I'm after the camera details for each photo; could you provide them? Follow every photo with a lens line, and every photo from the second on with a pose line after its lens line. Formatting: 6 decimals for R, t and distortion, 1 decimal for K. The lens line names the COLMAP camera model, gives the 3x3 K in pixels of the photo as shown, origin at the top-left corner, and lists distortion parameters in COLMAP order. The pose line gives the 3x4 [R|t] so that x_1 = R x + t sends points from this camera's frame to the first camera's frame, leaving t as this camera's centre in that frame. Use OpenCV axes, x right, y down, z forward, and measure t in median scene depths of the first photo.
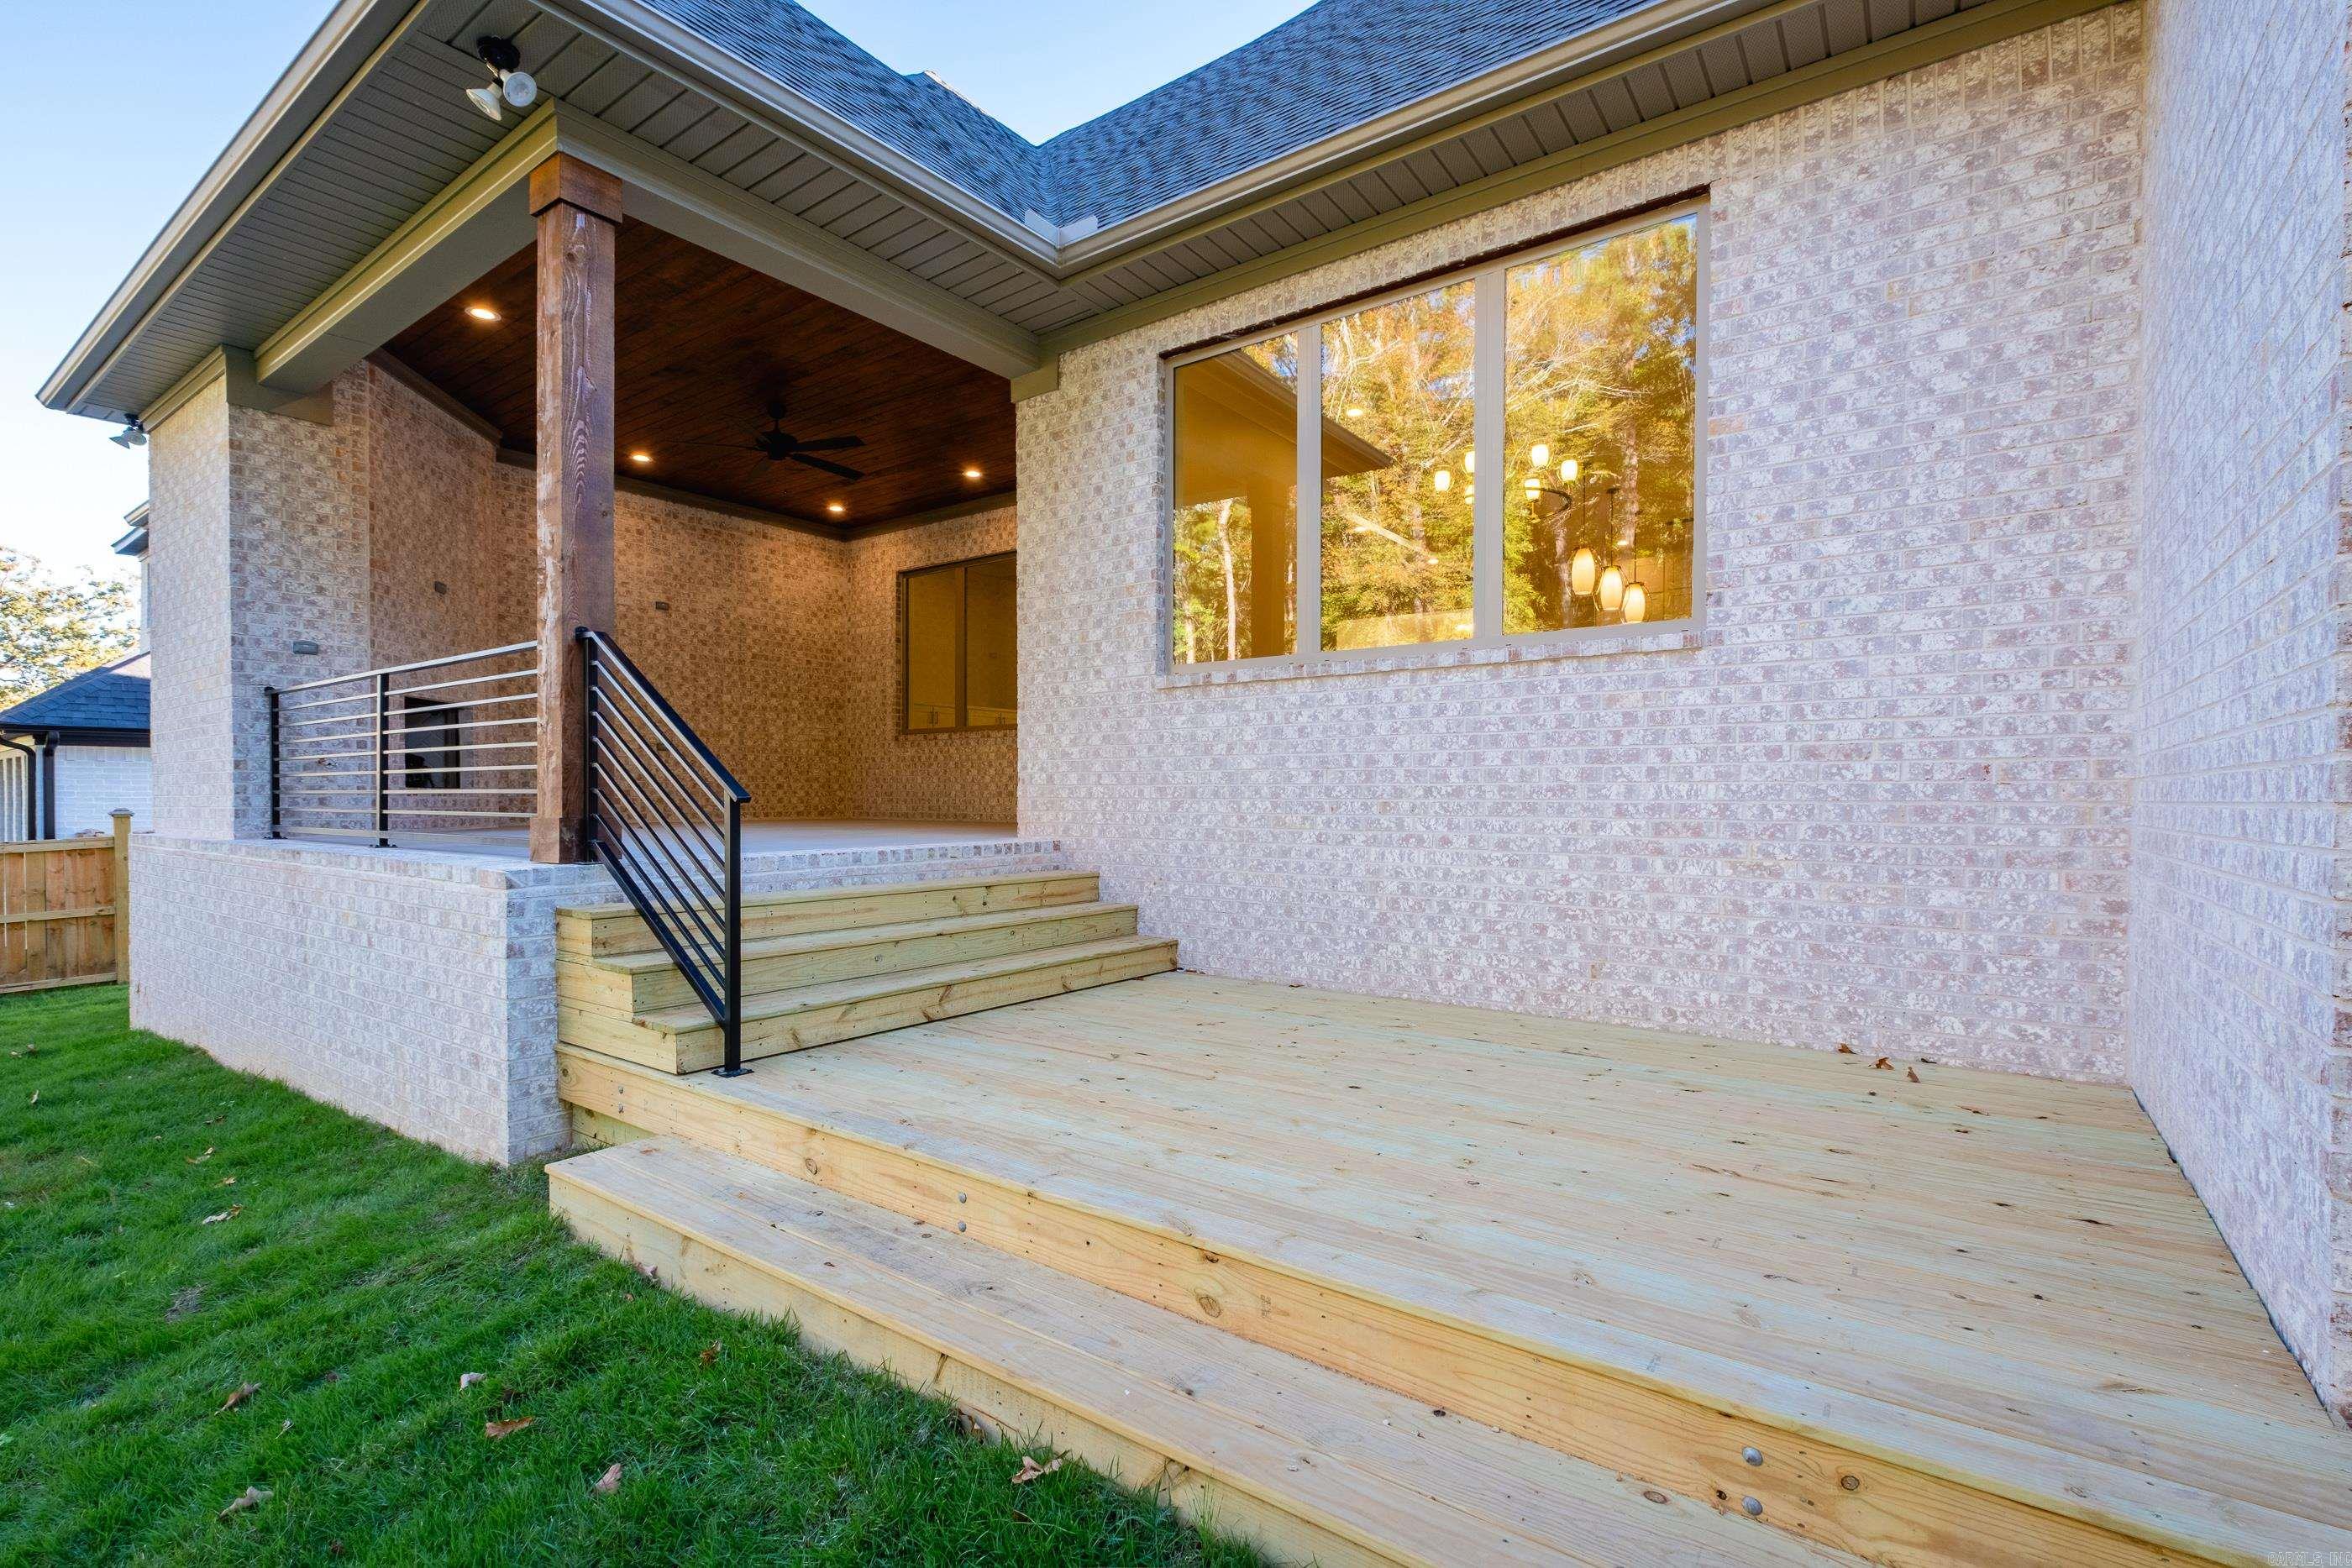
lens RADIAL K [[1024.5, 0, 1272.9], [0, 1024.5, 781.3], [0, 0, 1]] dist [-0.000217, -0.000462]
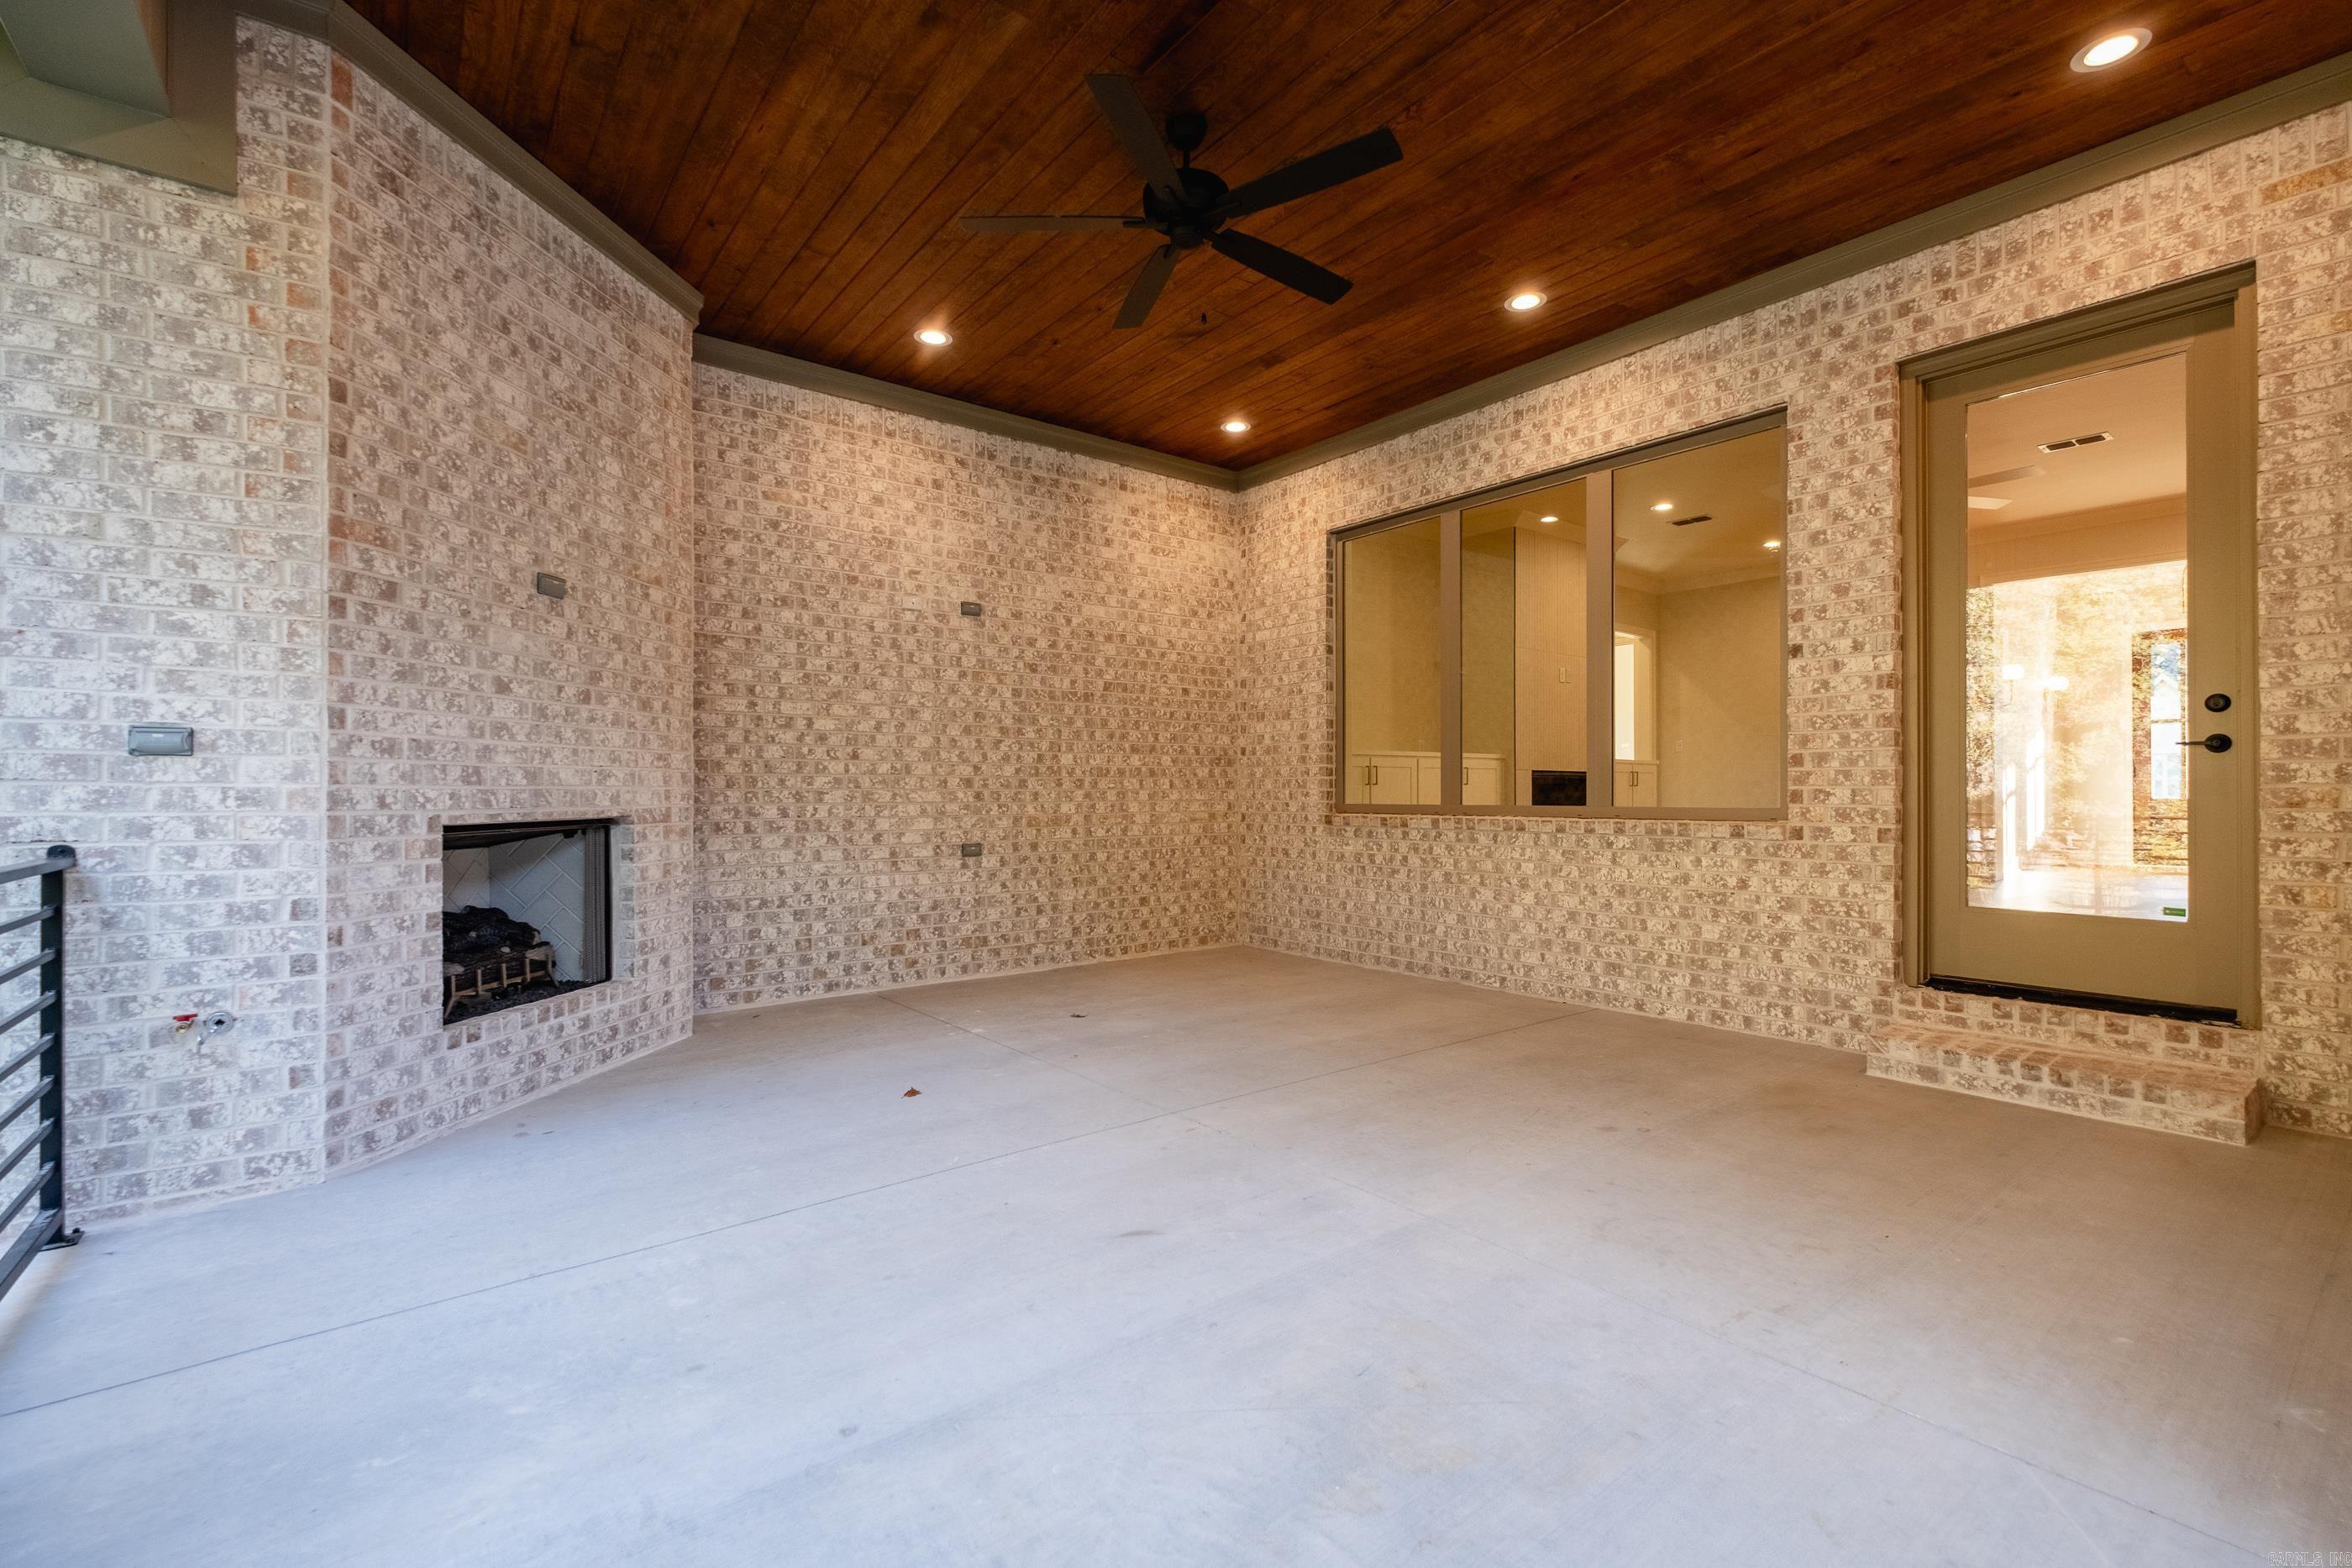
lens RADIAL K [[1024.5, 0, 1181.0], [0, 1024.5, 782.3], [0, 0, 1]] dist [-0.000217, -0.000462]
pose [[0.934754, 0.006450, -0.355238, -0.275524], [-0.004449, 0.999969, 0.006450, -0.076441], [0.355269, -0.004448, 0.934754, 0.495877]]
